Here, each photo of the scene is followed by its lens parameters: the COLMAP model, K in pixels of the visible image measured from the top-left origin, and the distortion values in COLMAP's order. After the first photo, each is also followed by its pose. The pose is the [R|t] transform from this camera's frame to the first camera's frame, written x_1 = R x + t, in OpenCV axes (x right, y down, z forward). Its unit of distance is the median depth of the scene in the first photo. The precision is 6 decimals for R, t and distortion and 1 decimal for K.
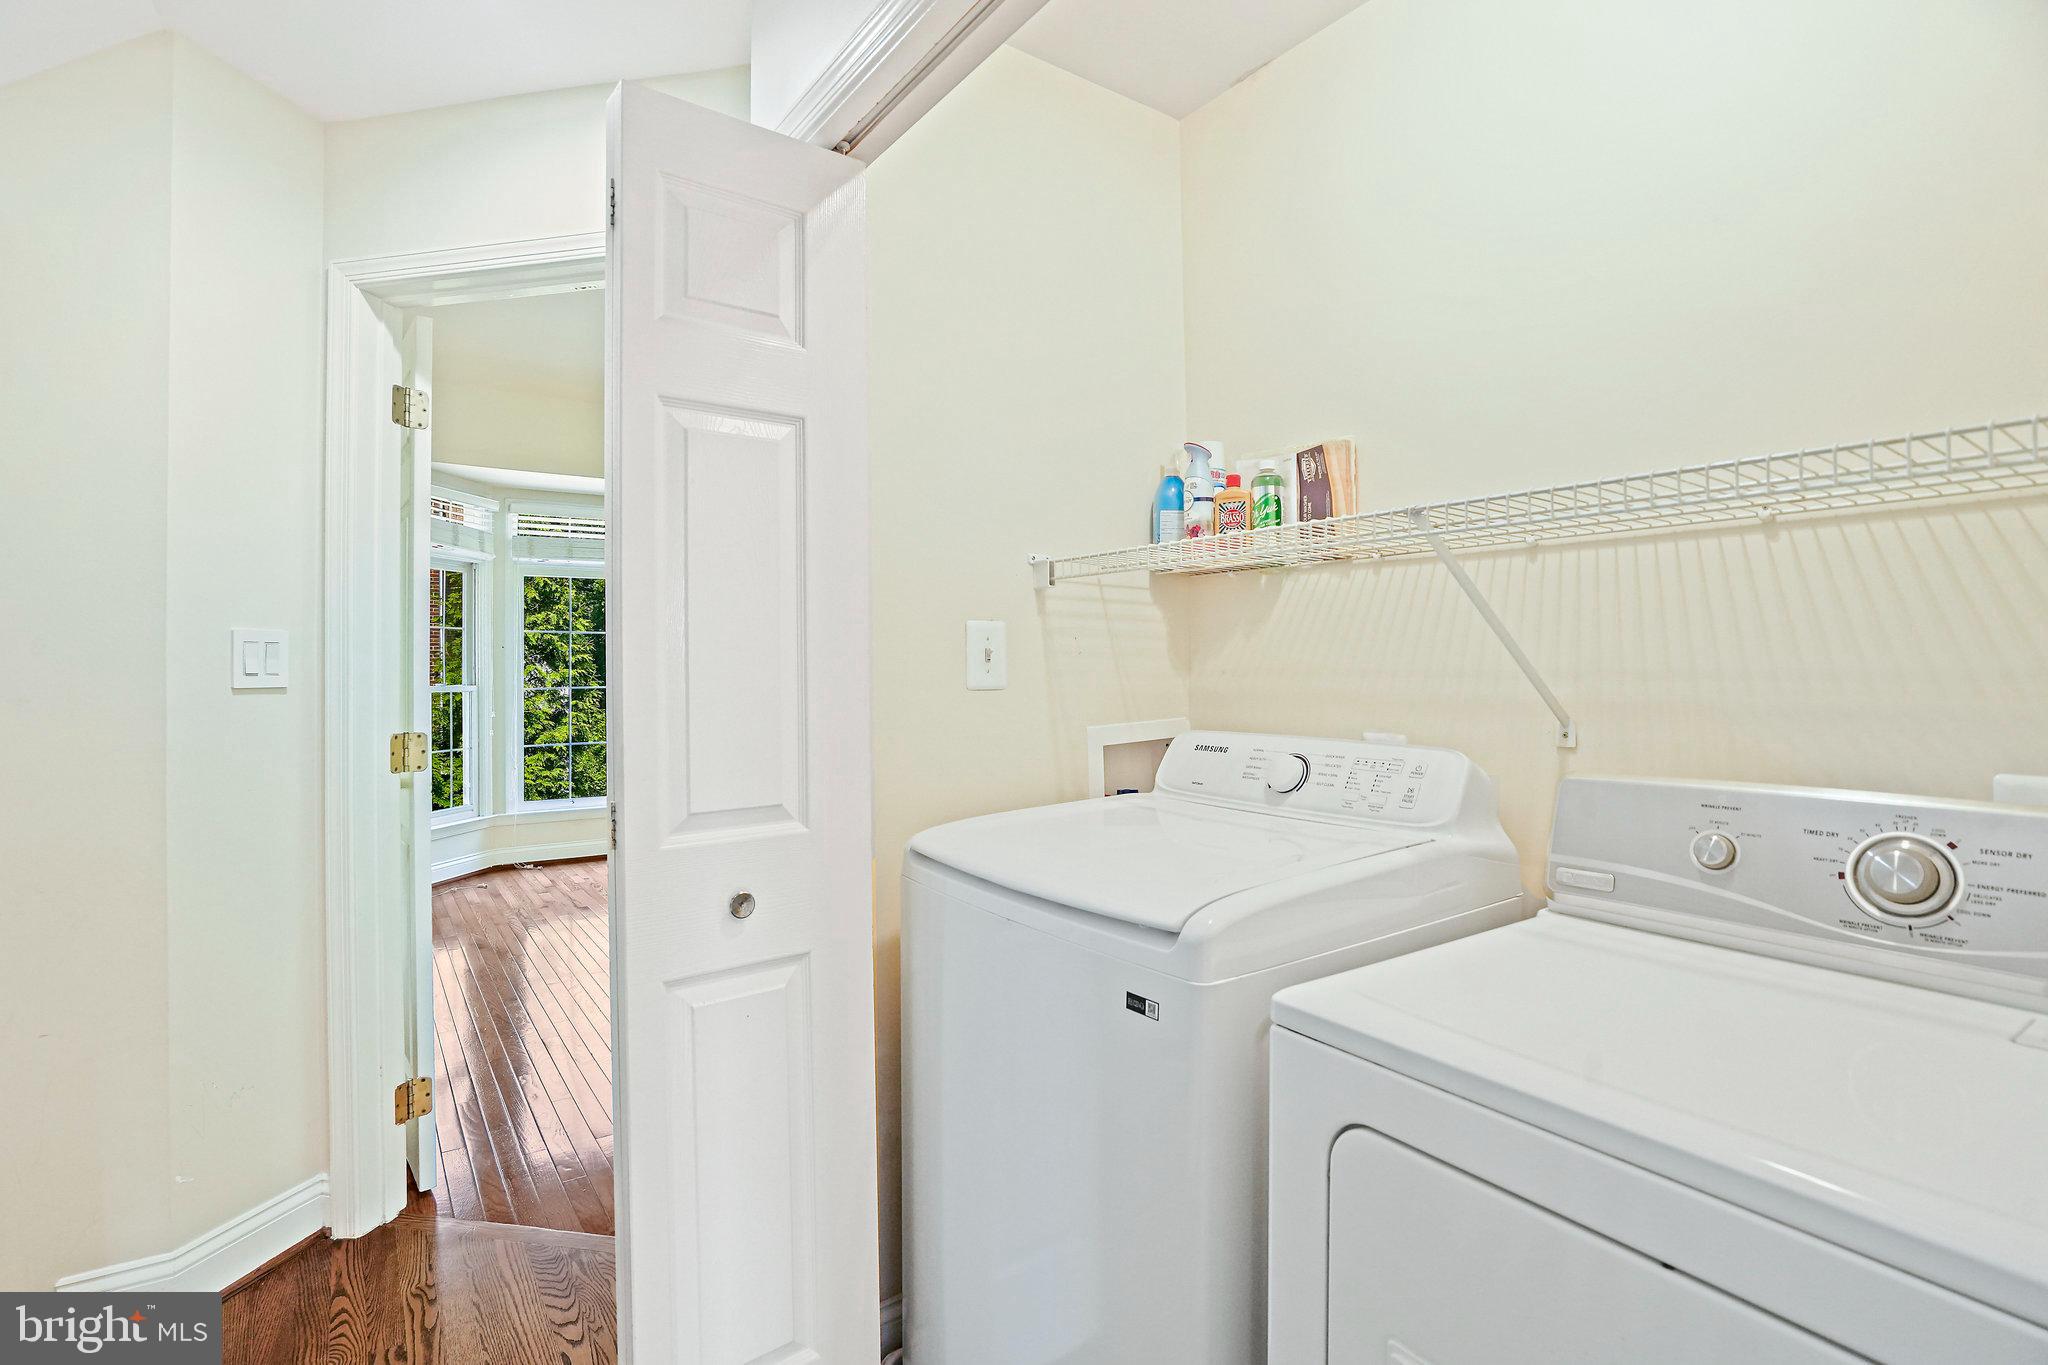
lens RADIAL K [[984.6, 0, 1013.2], [0, 984.6, 663.8], [0, 0, 1]] dist [-0.053582, 0.020902]
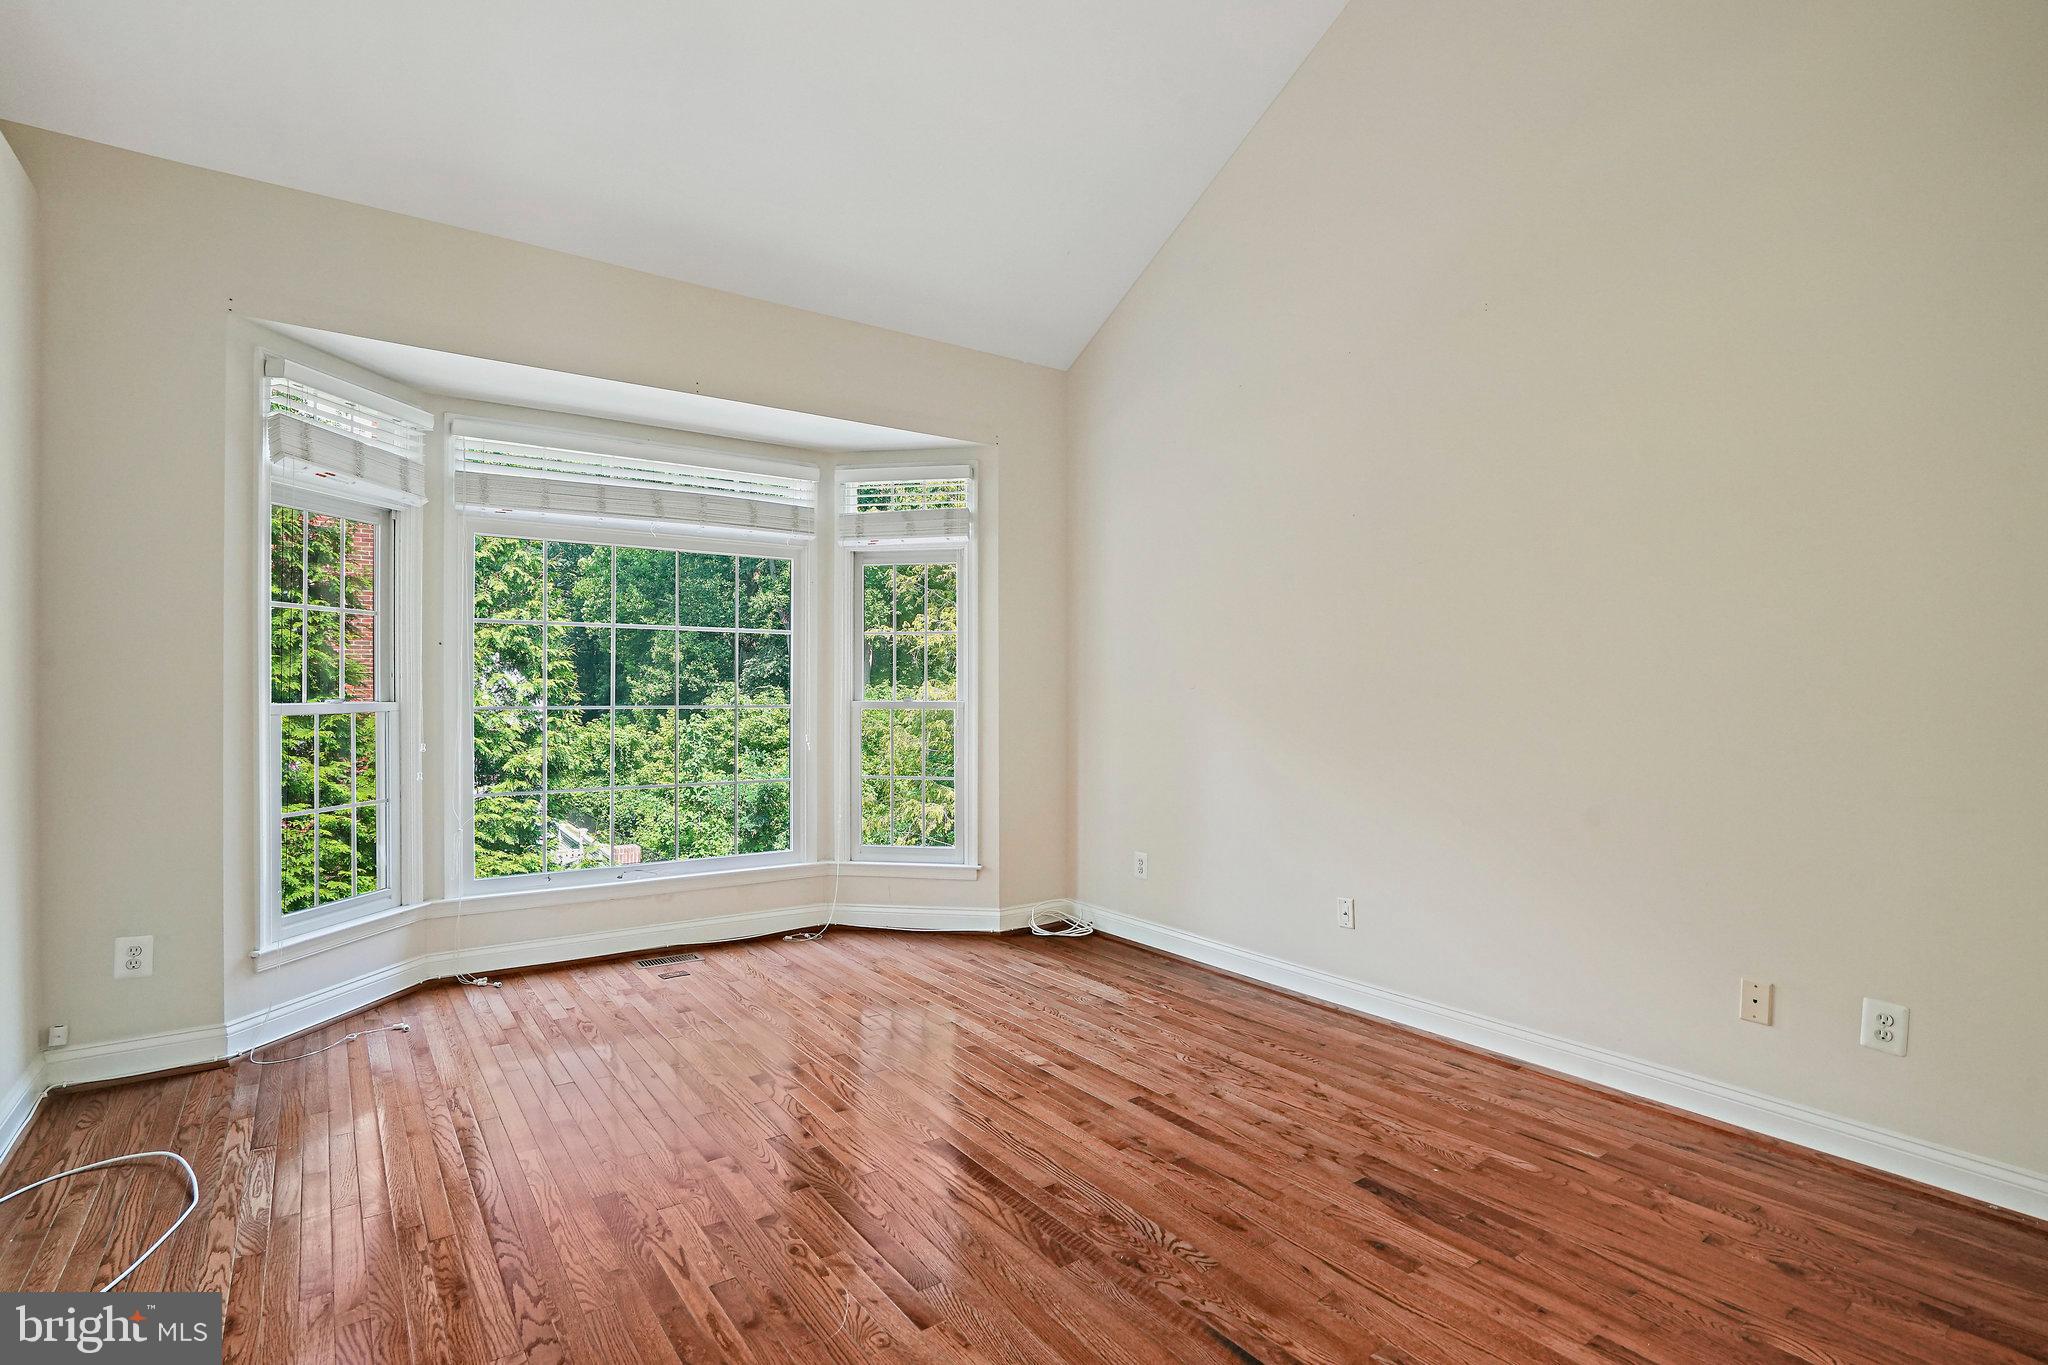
lens RADIAL K [[984.6, 0, 1005.7], [0, 984.6, 694.4], [0, 0, 1]] dist [-0.053582, 0.020902]
pose [[0.999850, 0.010530, 0.013732, -0.116615], [-0.010757, 0.999805, 0.016558, 0.001716], [-0.013555, -0.016704, 0.999769, 0.259557]]
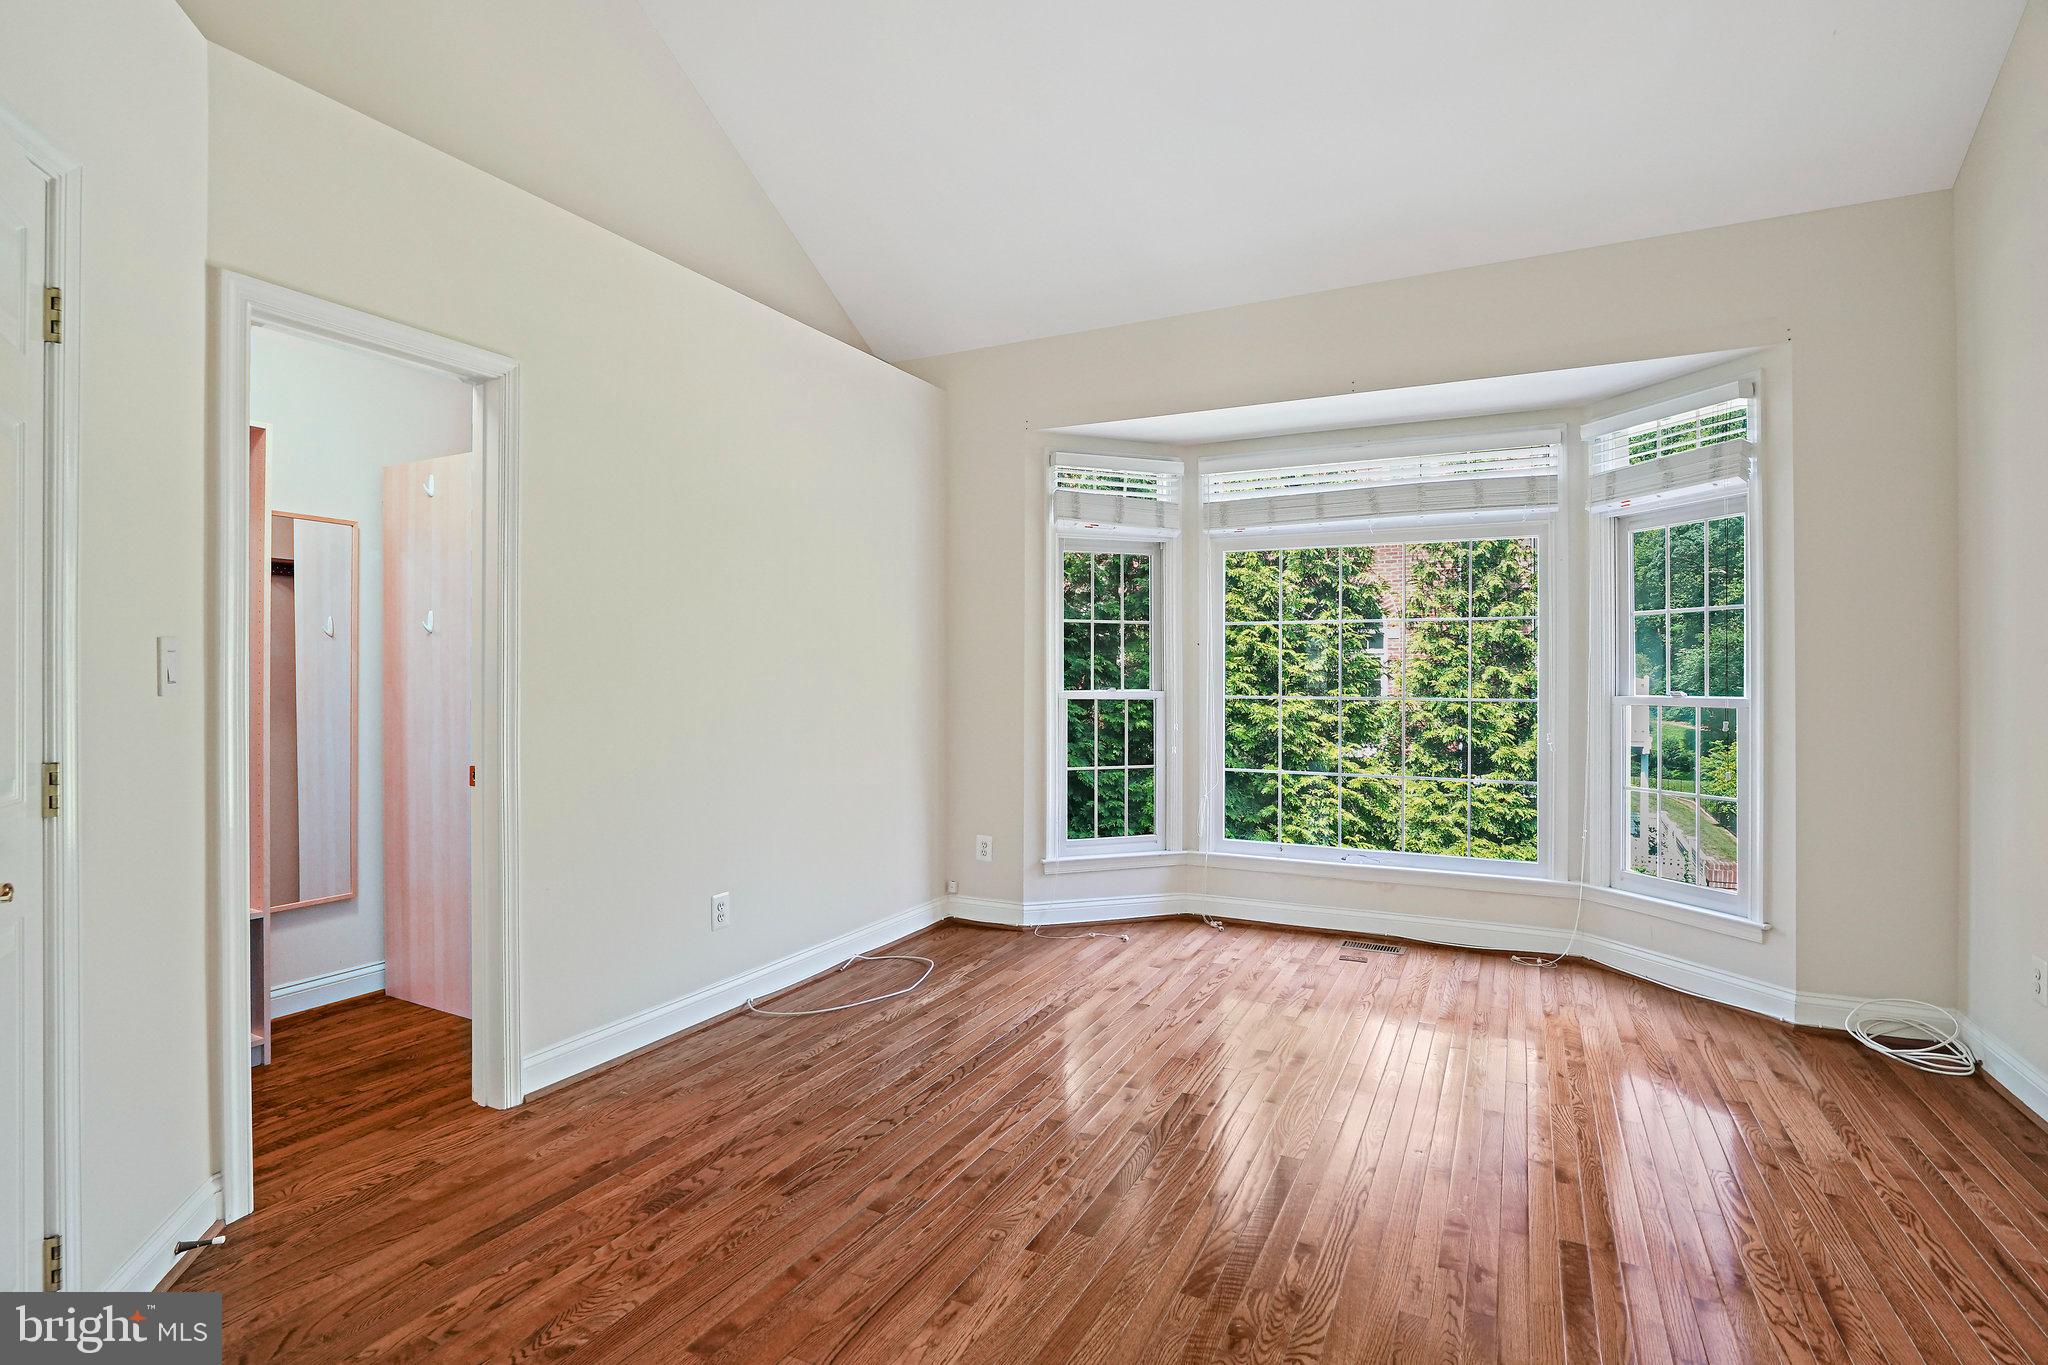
lens RADIAL K [[984.6, 0, 1015.5], [0, 984.6, 666.8], [0, 0, 1]] dist [-0.053582, 0.020902]
pose [[0.467164, -0.001000, -0.884170, 0.090504], [0.002413, 0.999997, 0.000144, 0.001093], [0.884167, -0.002201, 0.467165, 0.361423]]
